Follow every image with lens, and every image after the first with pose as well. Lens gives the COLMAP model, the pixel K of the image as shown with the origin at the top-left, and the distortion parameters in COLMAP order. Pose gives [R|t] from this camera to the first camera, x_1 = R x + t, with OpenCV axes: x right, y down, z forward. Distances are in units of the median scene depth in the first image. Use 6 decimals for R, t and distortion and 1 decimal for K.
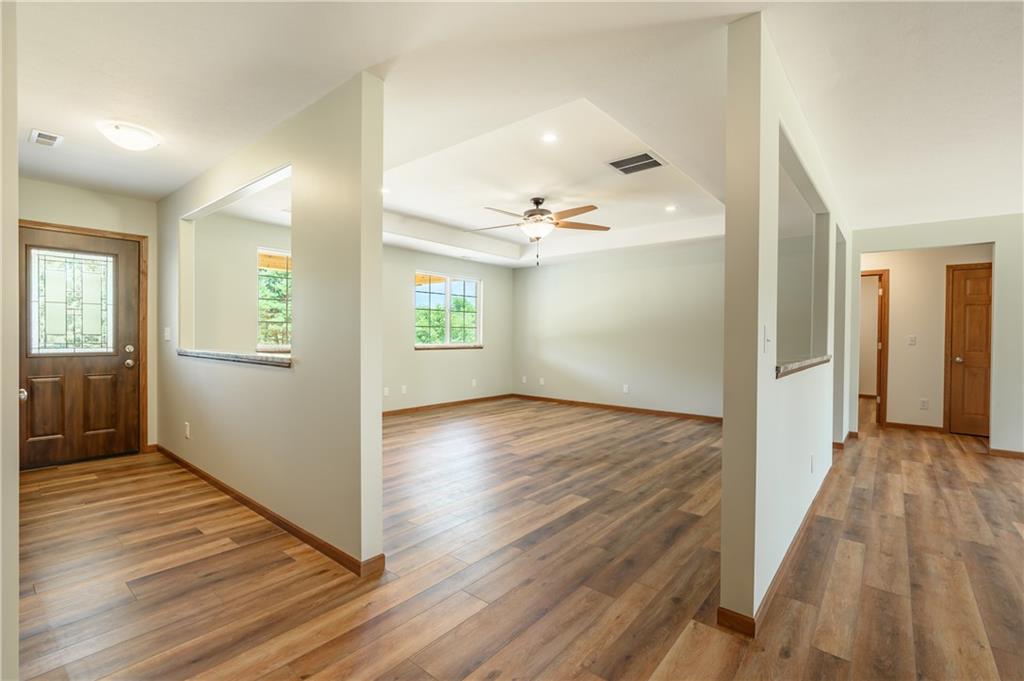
lens RADIAL K [[458.3, 0, 509.0], [0, 458.3, 338.3], [0, 0, 1]] dist [-0.000410, 0.000321]
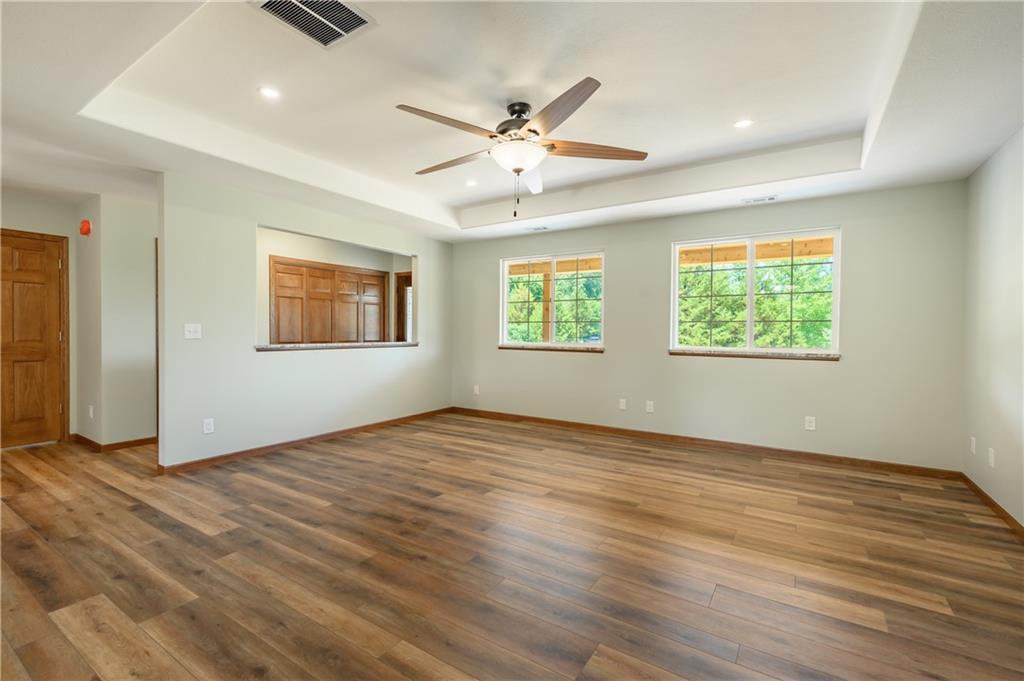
lens RADIAL K [[458.3, 0, 509.0], [0, 458.3, 338.3], [0, 0, 1]] dist [-0.000410, 0.000321]
pose [[0.114575, 0.006511, -0.993393, 0.834957], [-0.014083, 0.999889, 0.004929, -0.000969], [0.993315, 0.013425, 0.114653, 1.157400]]
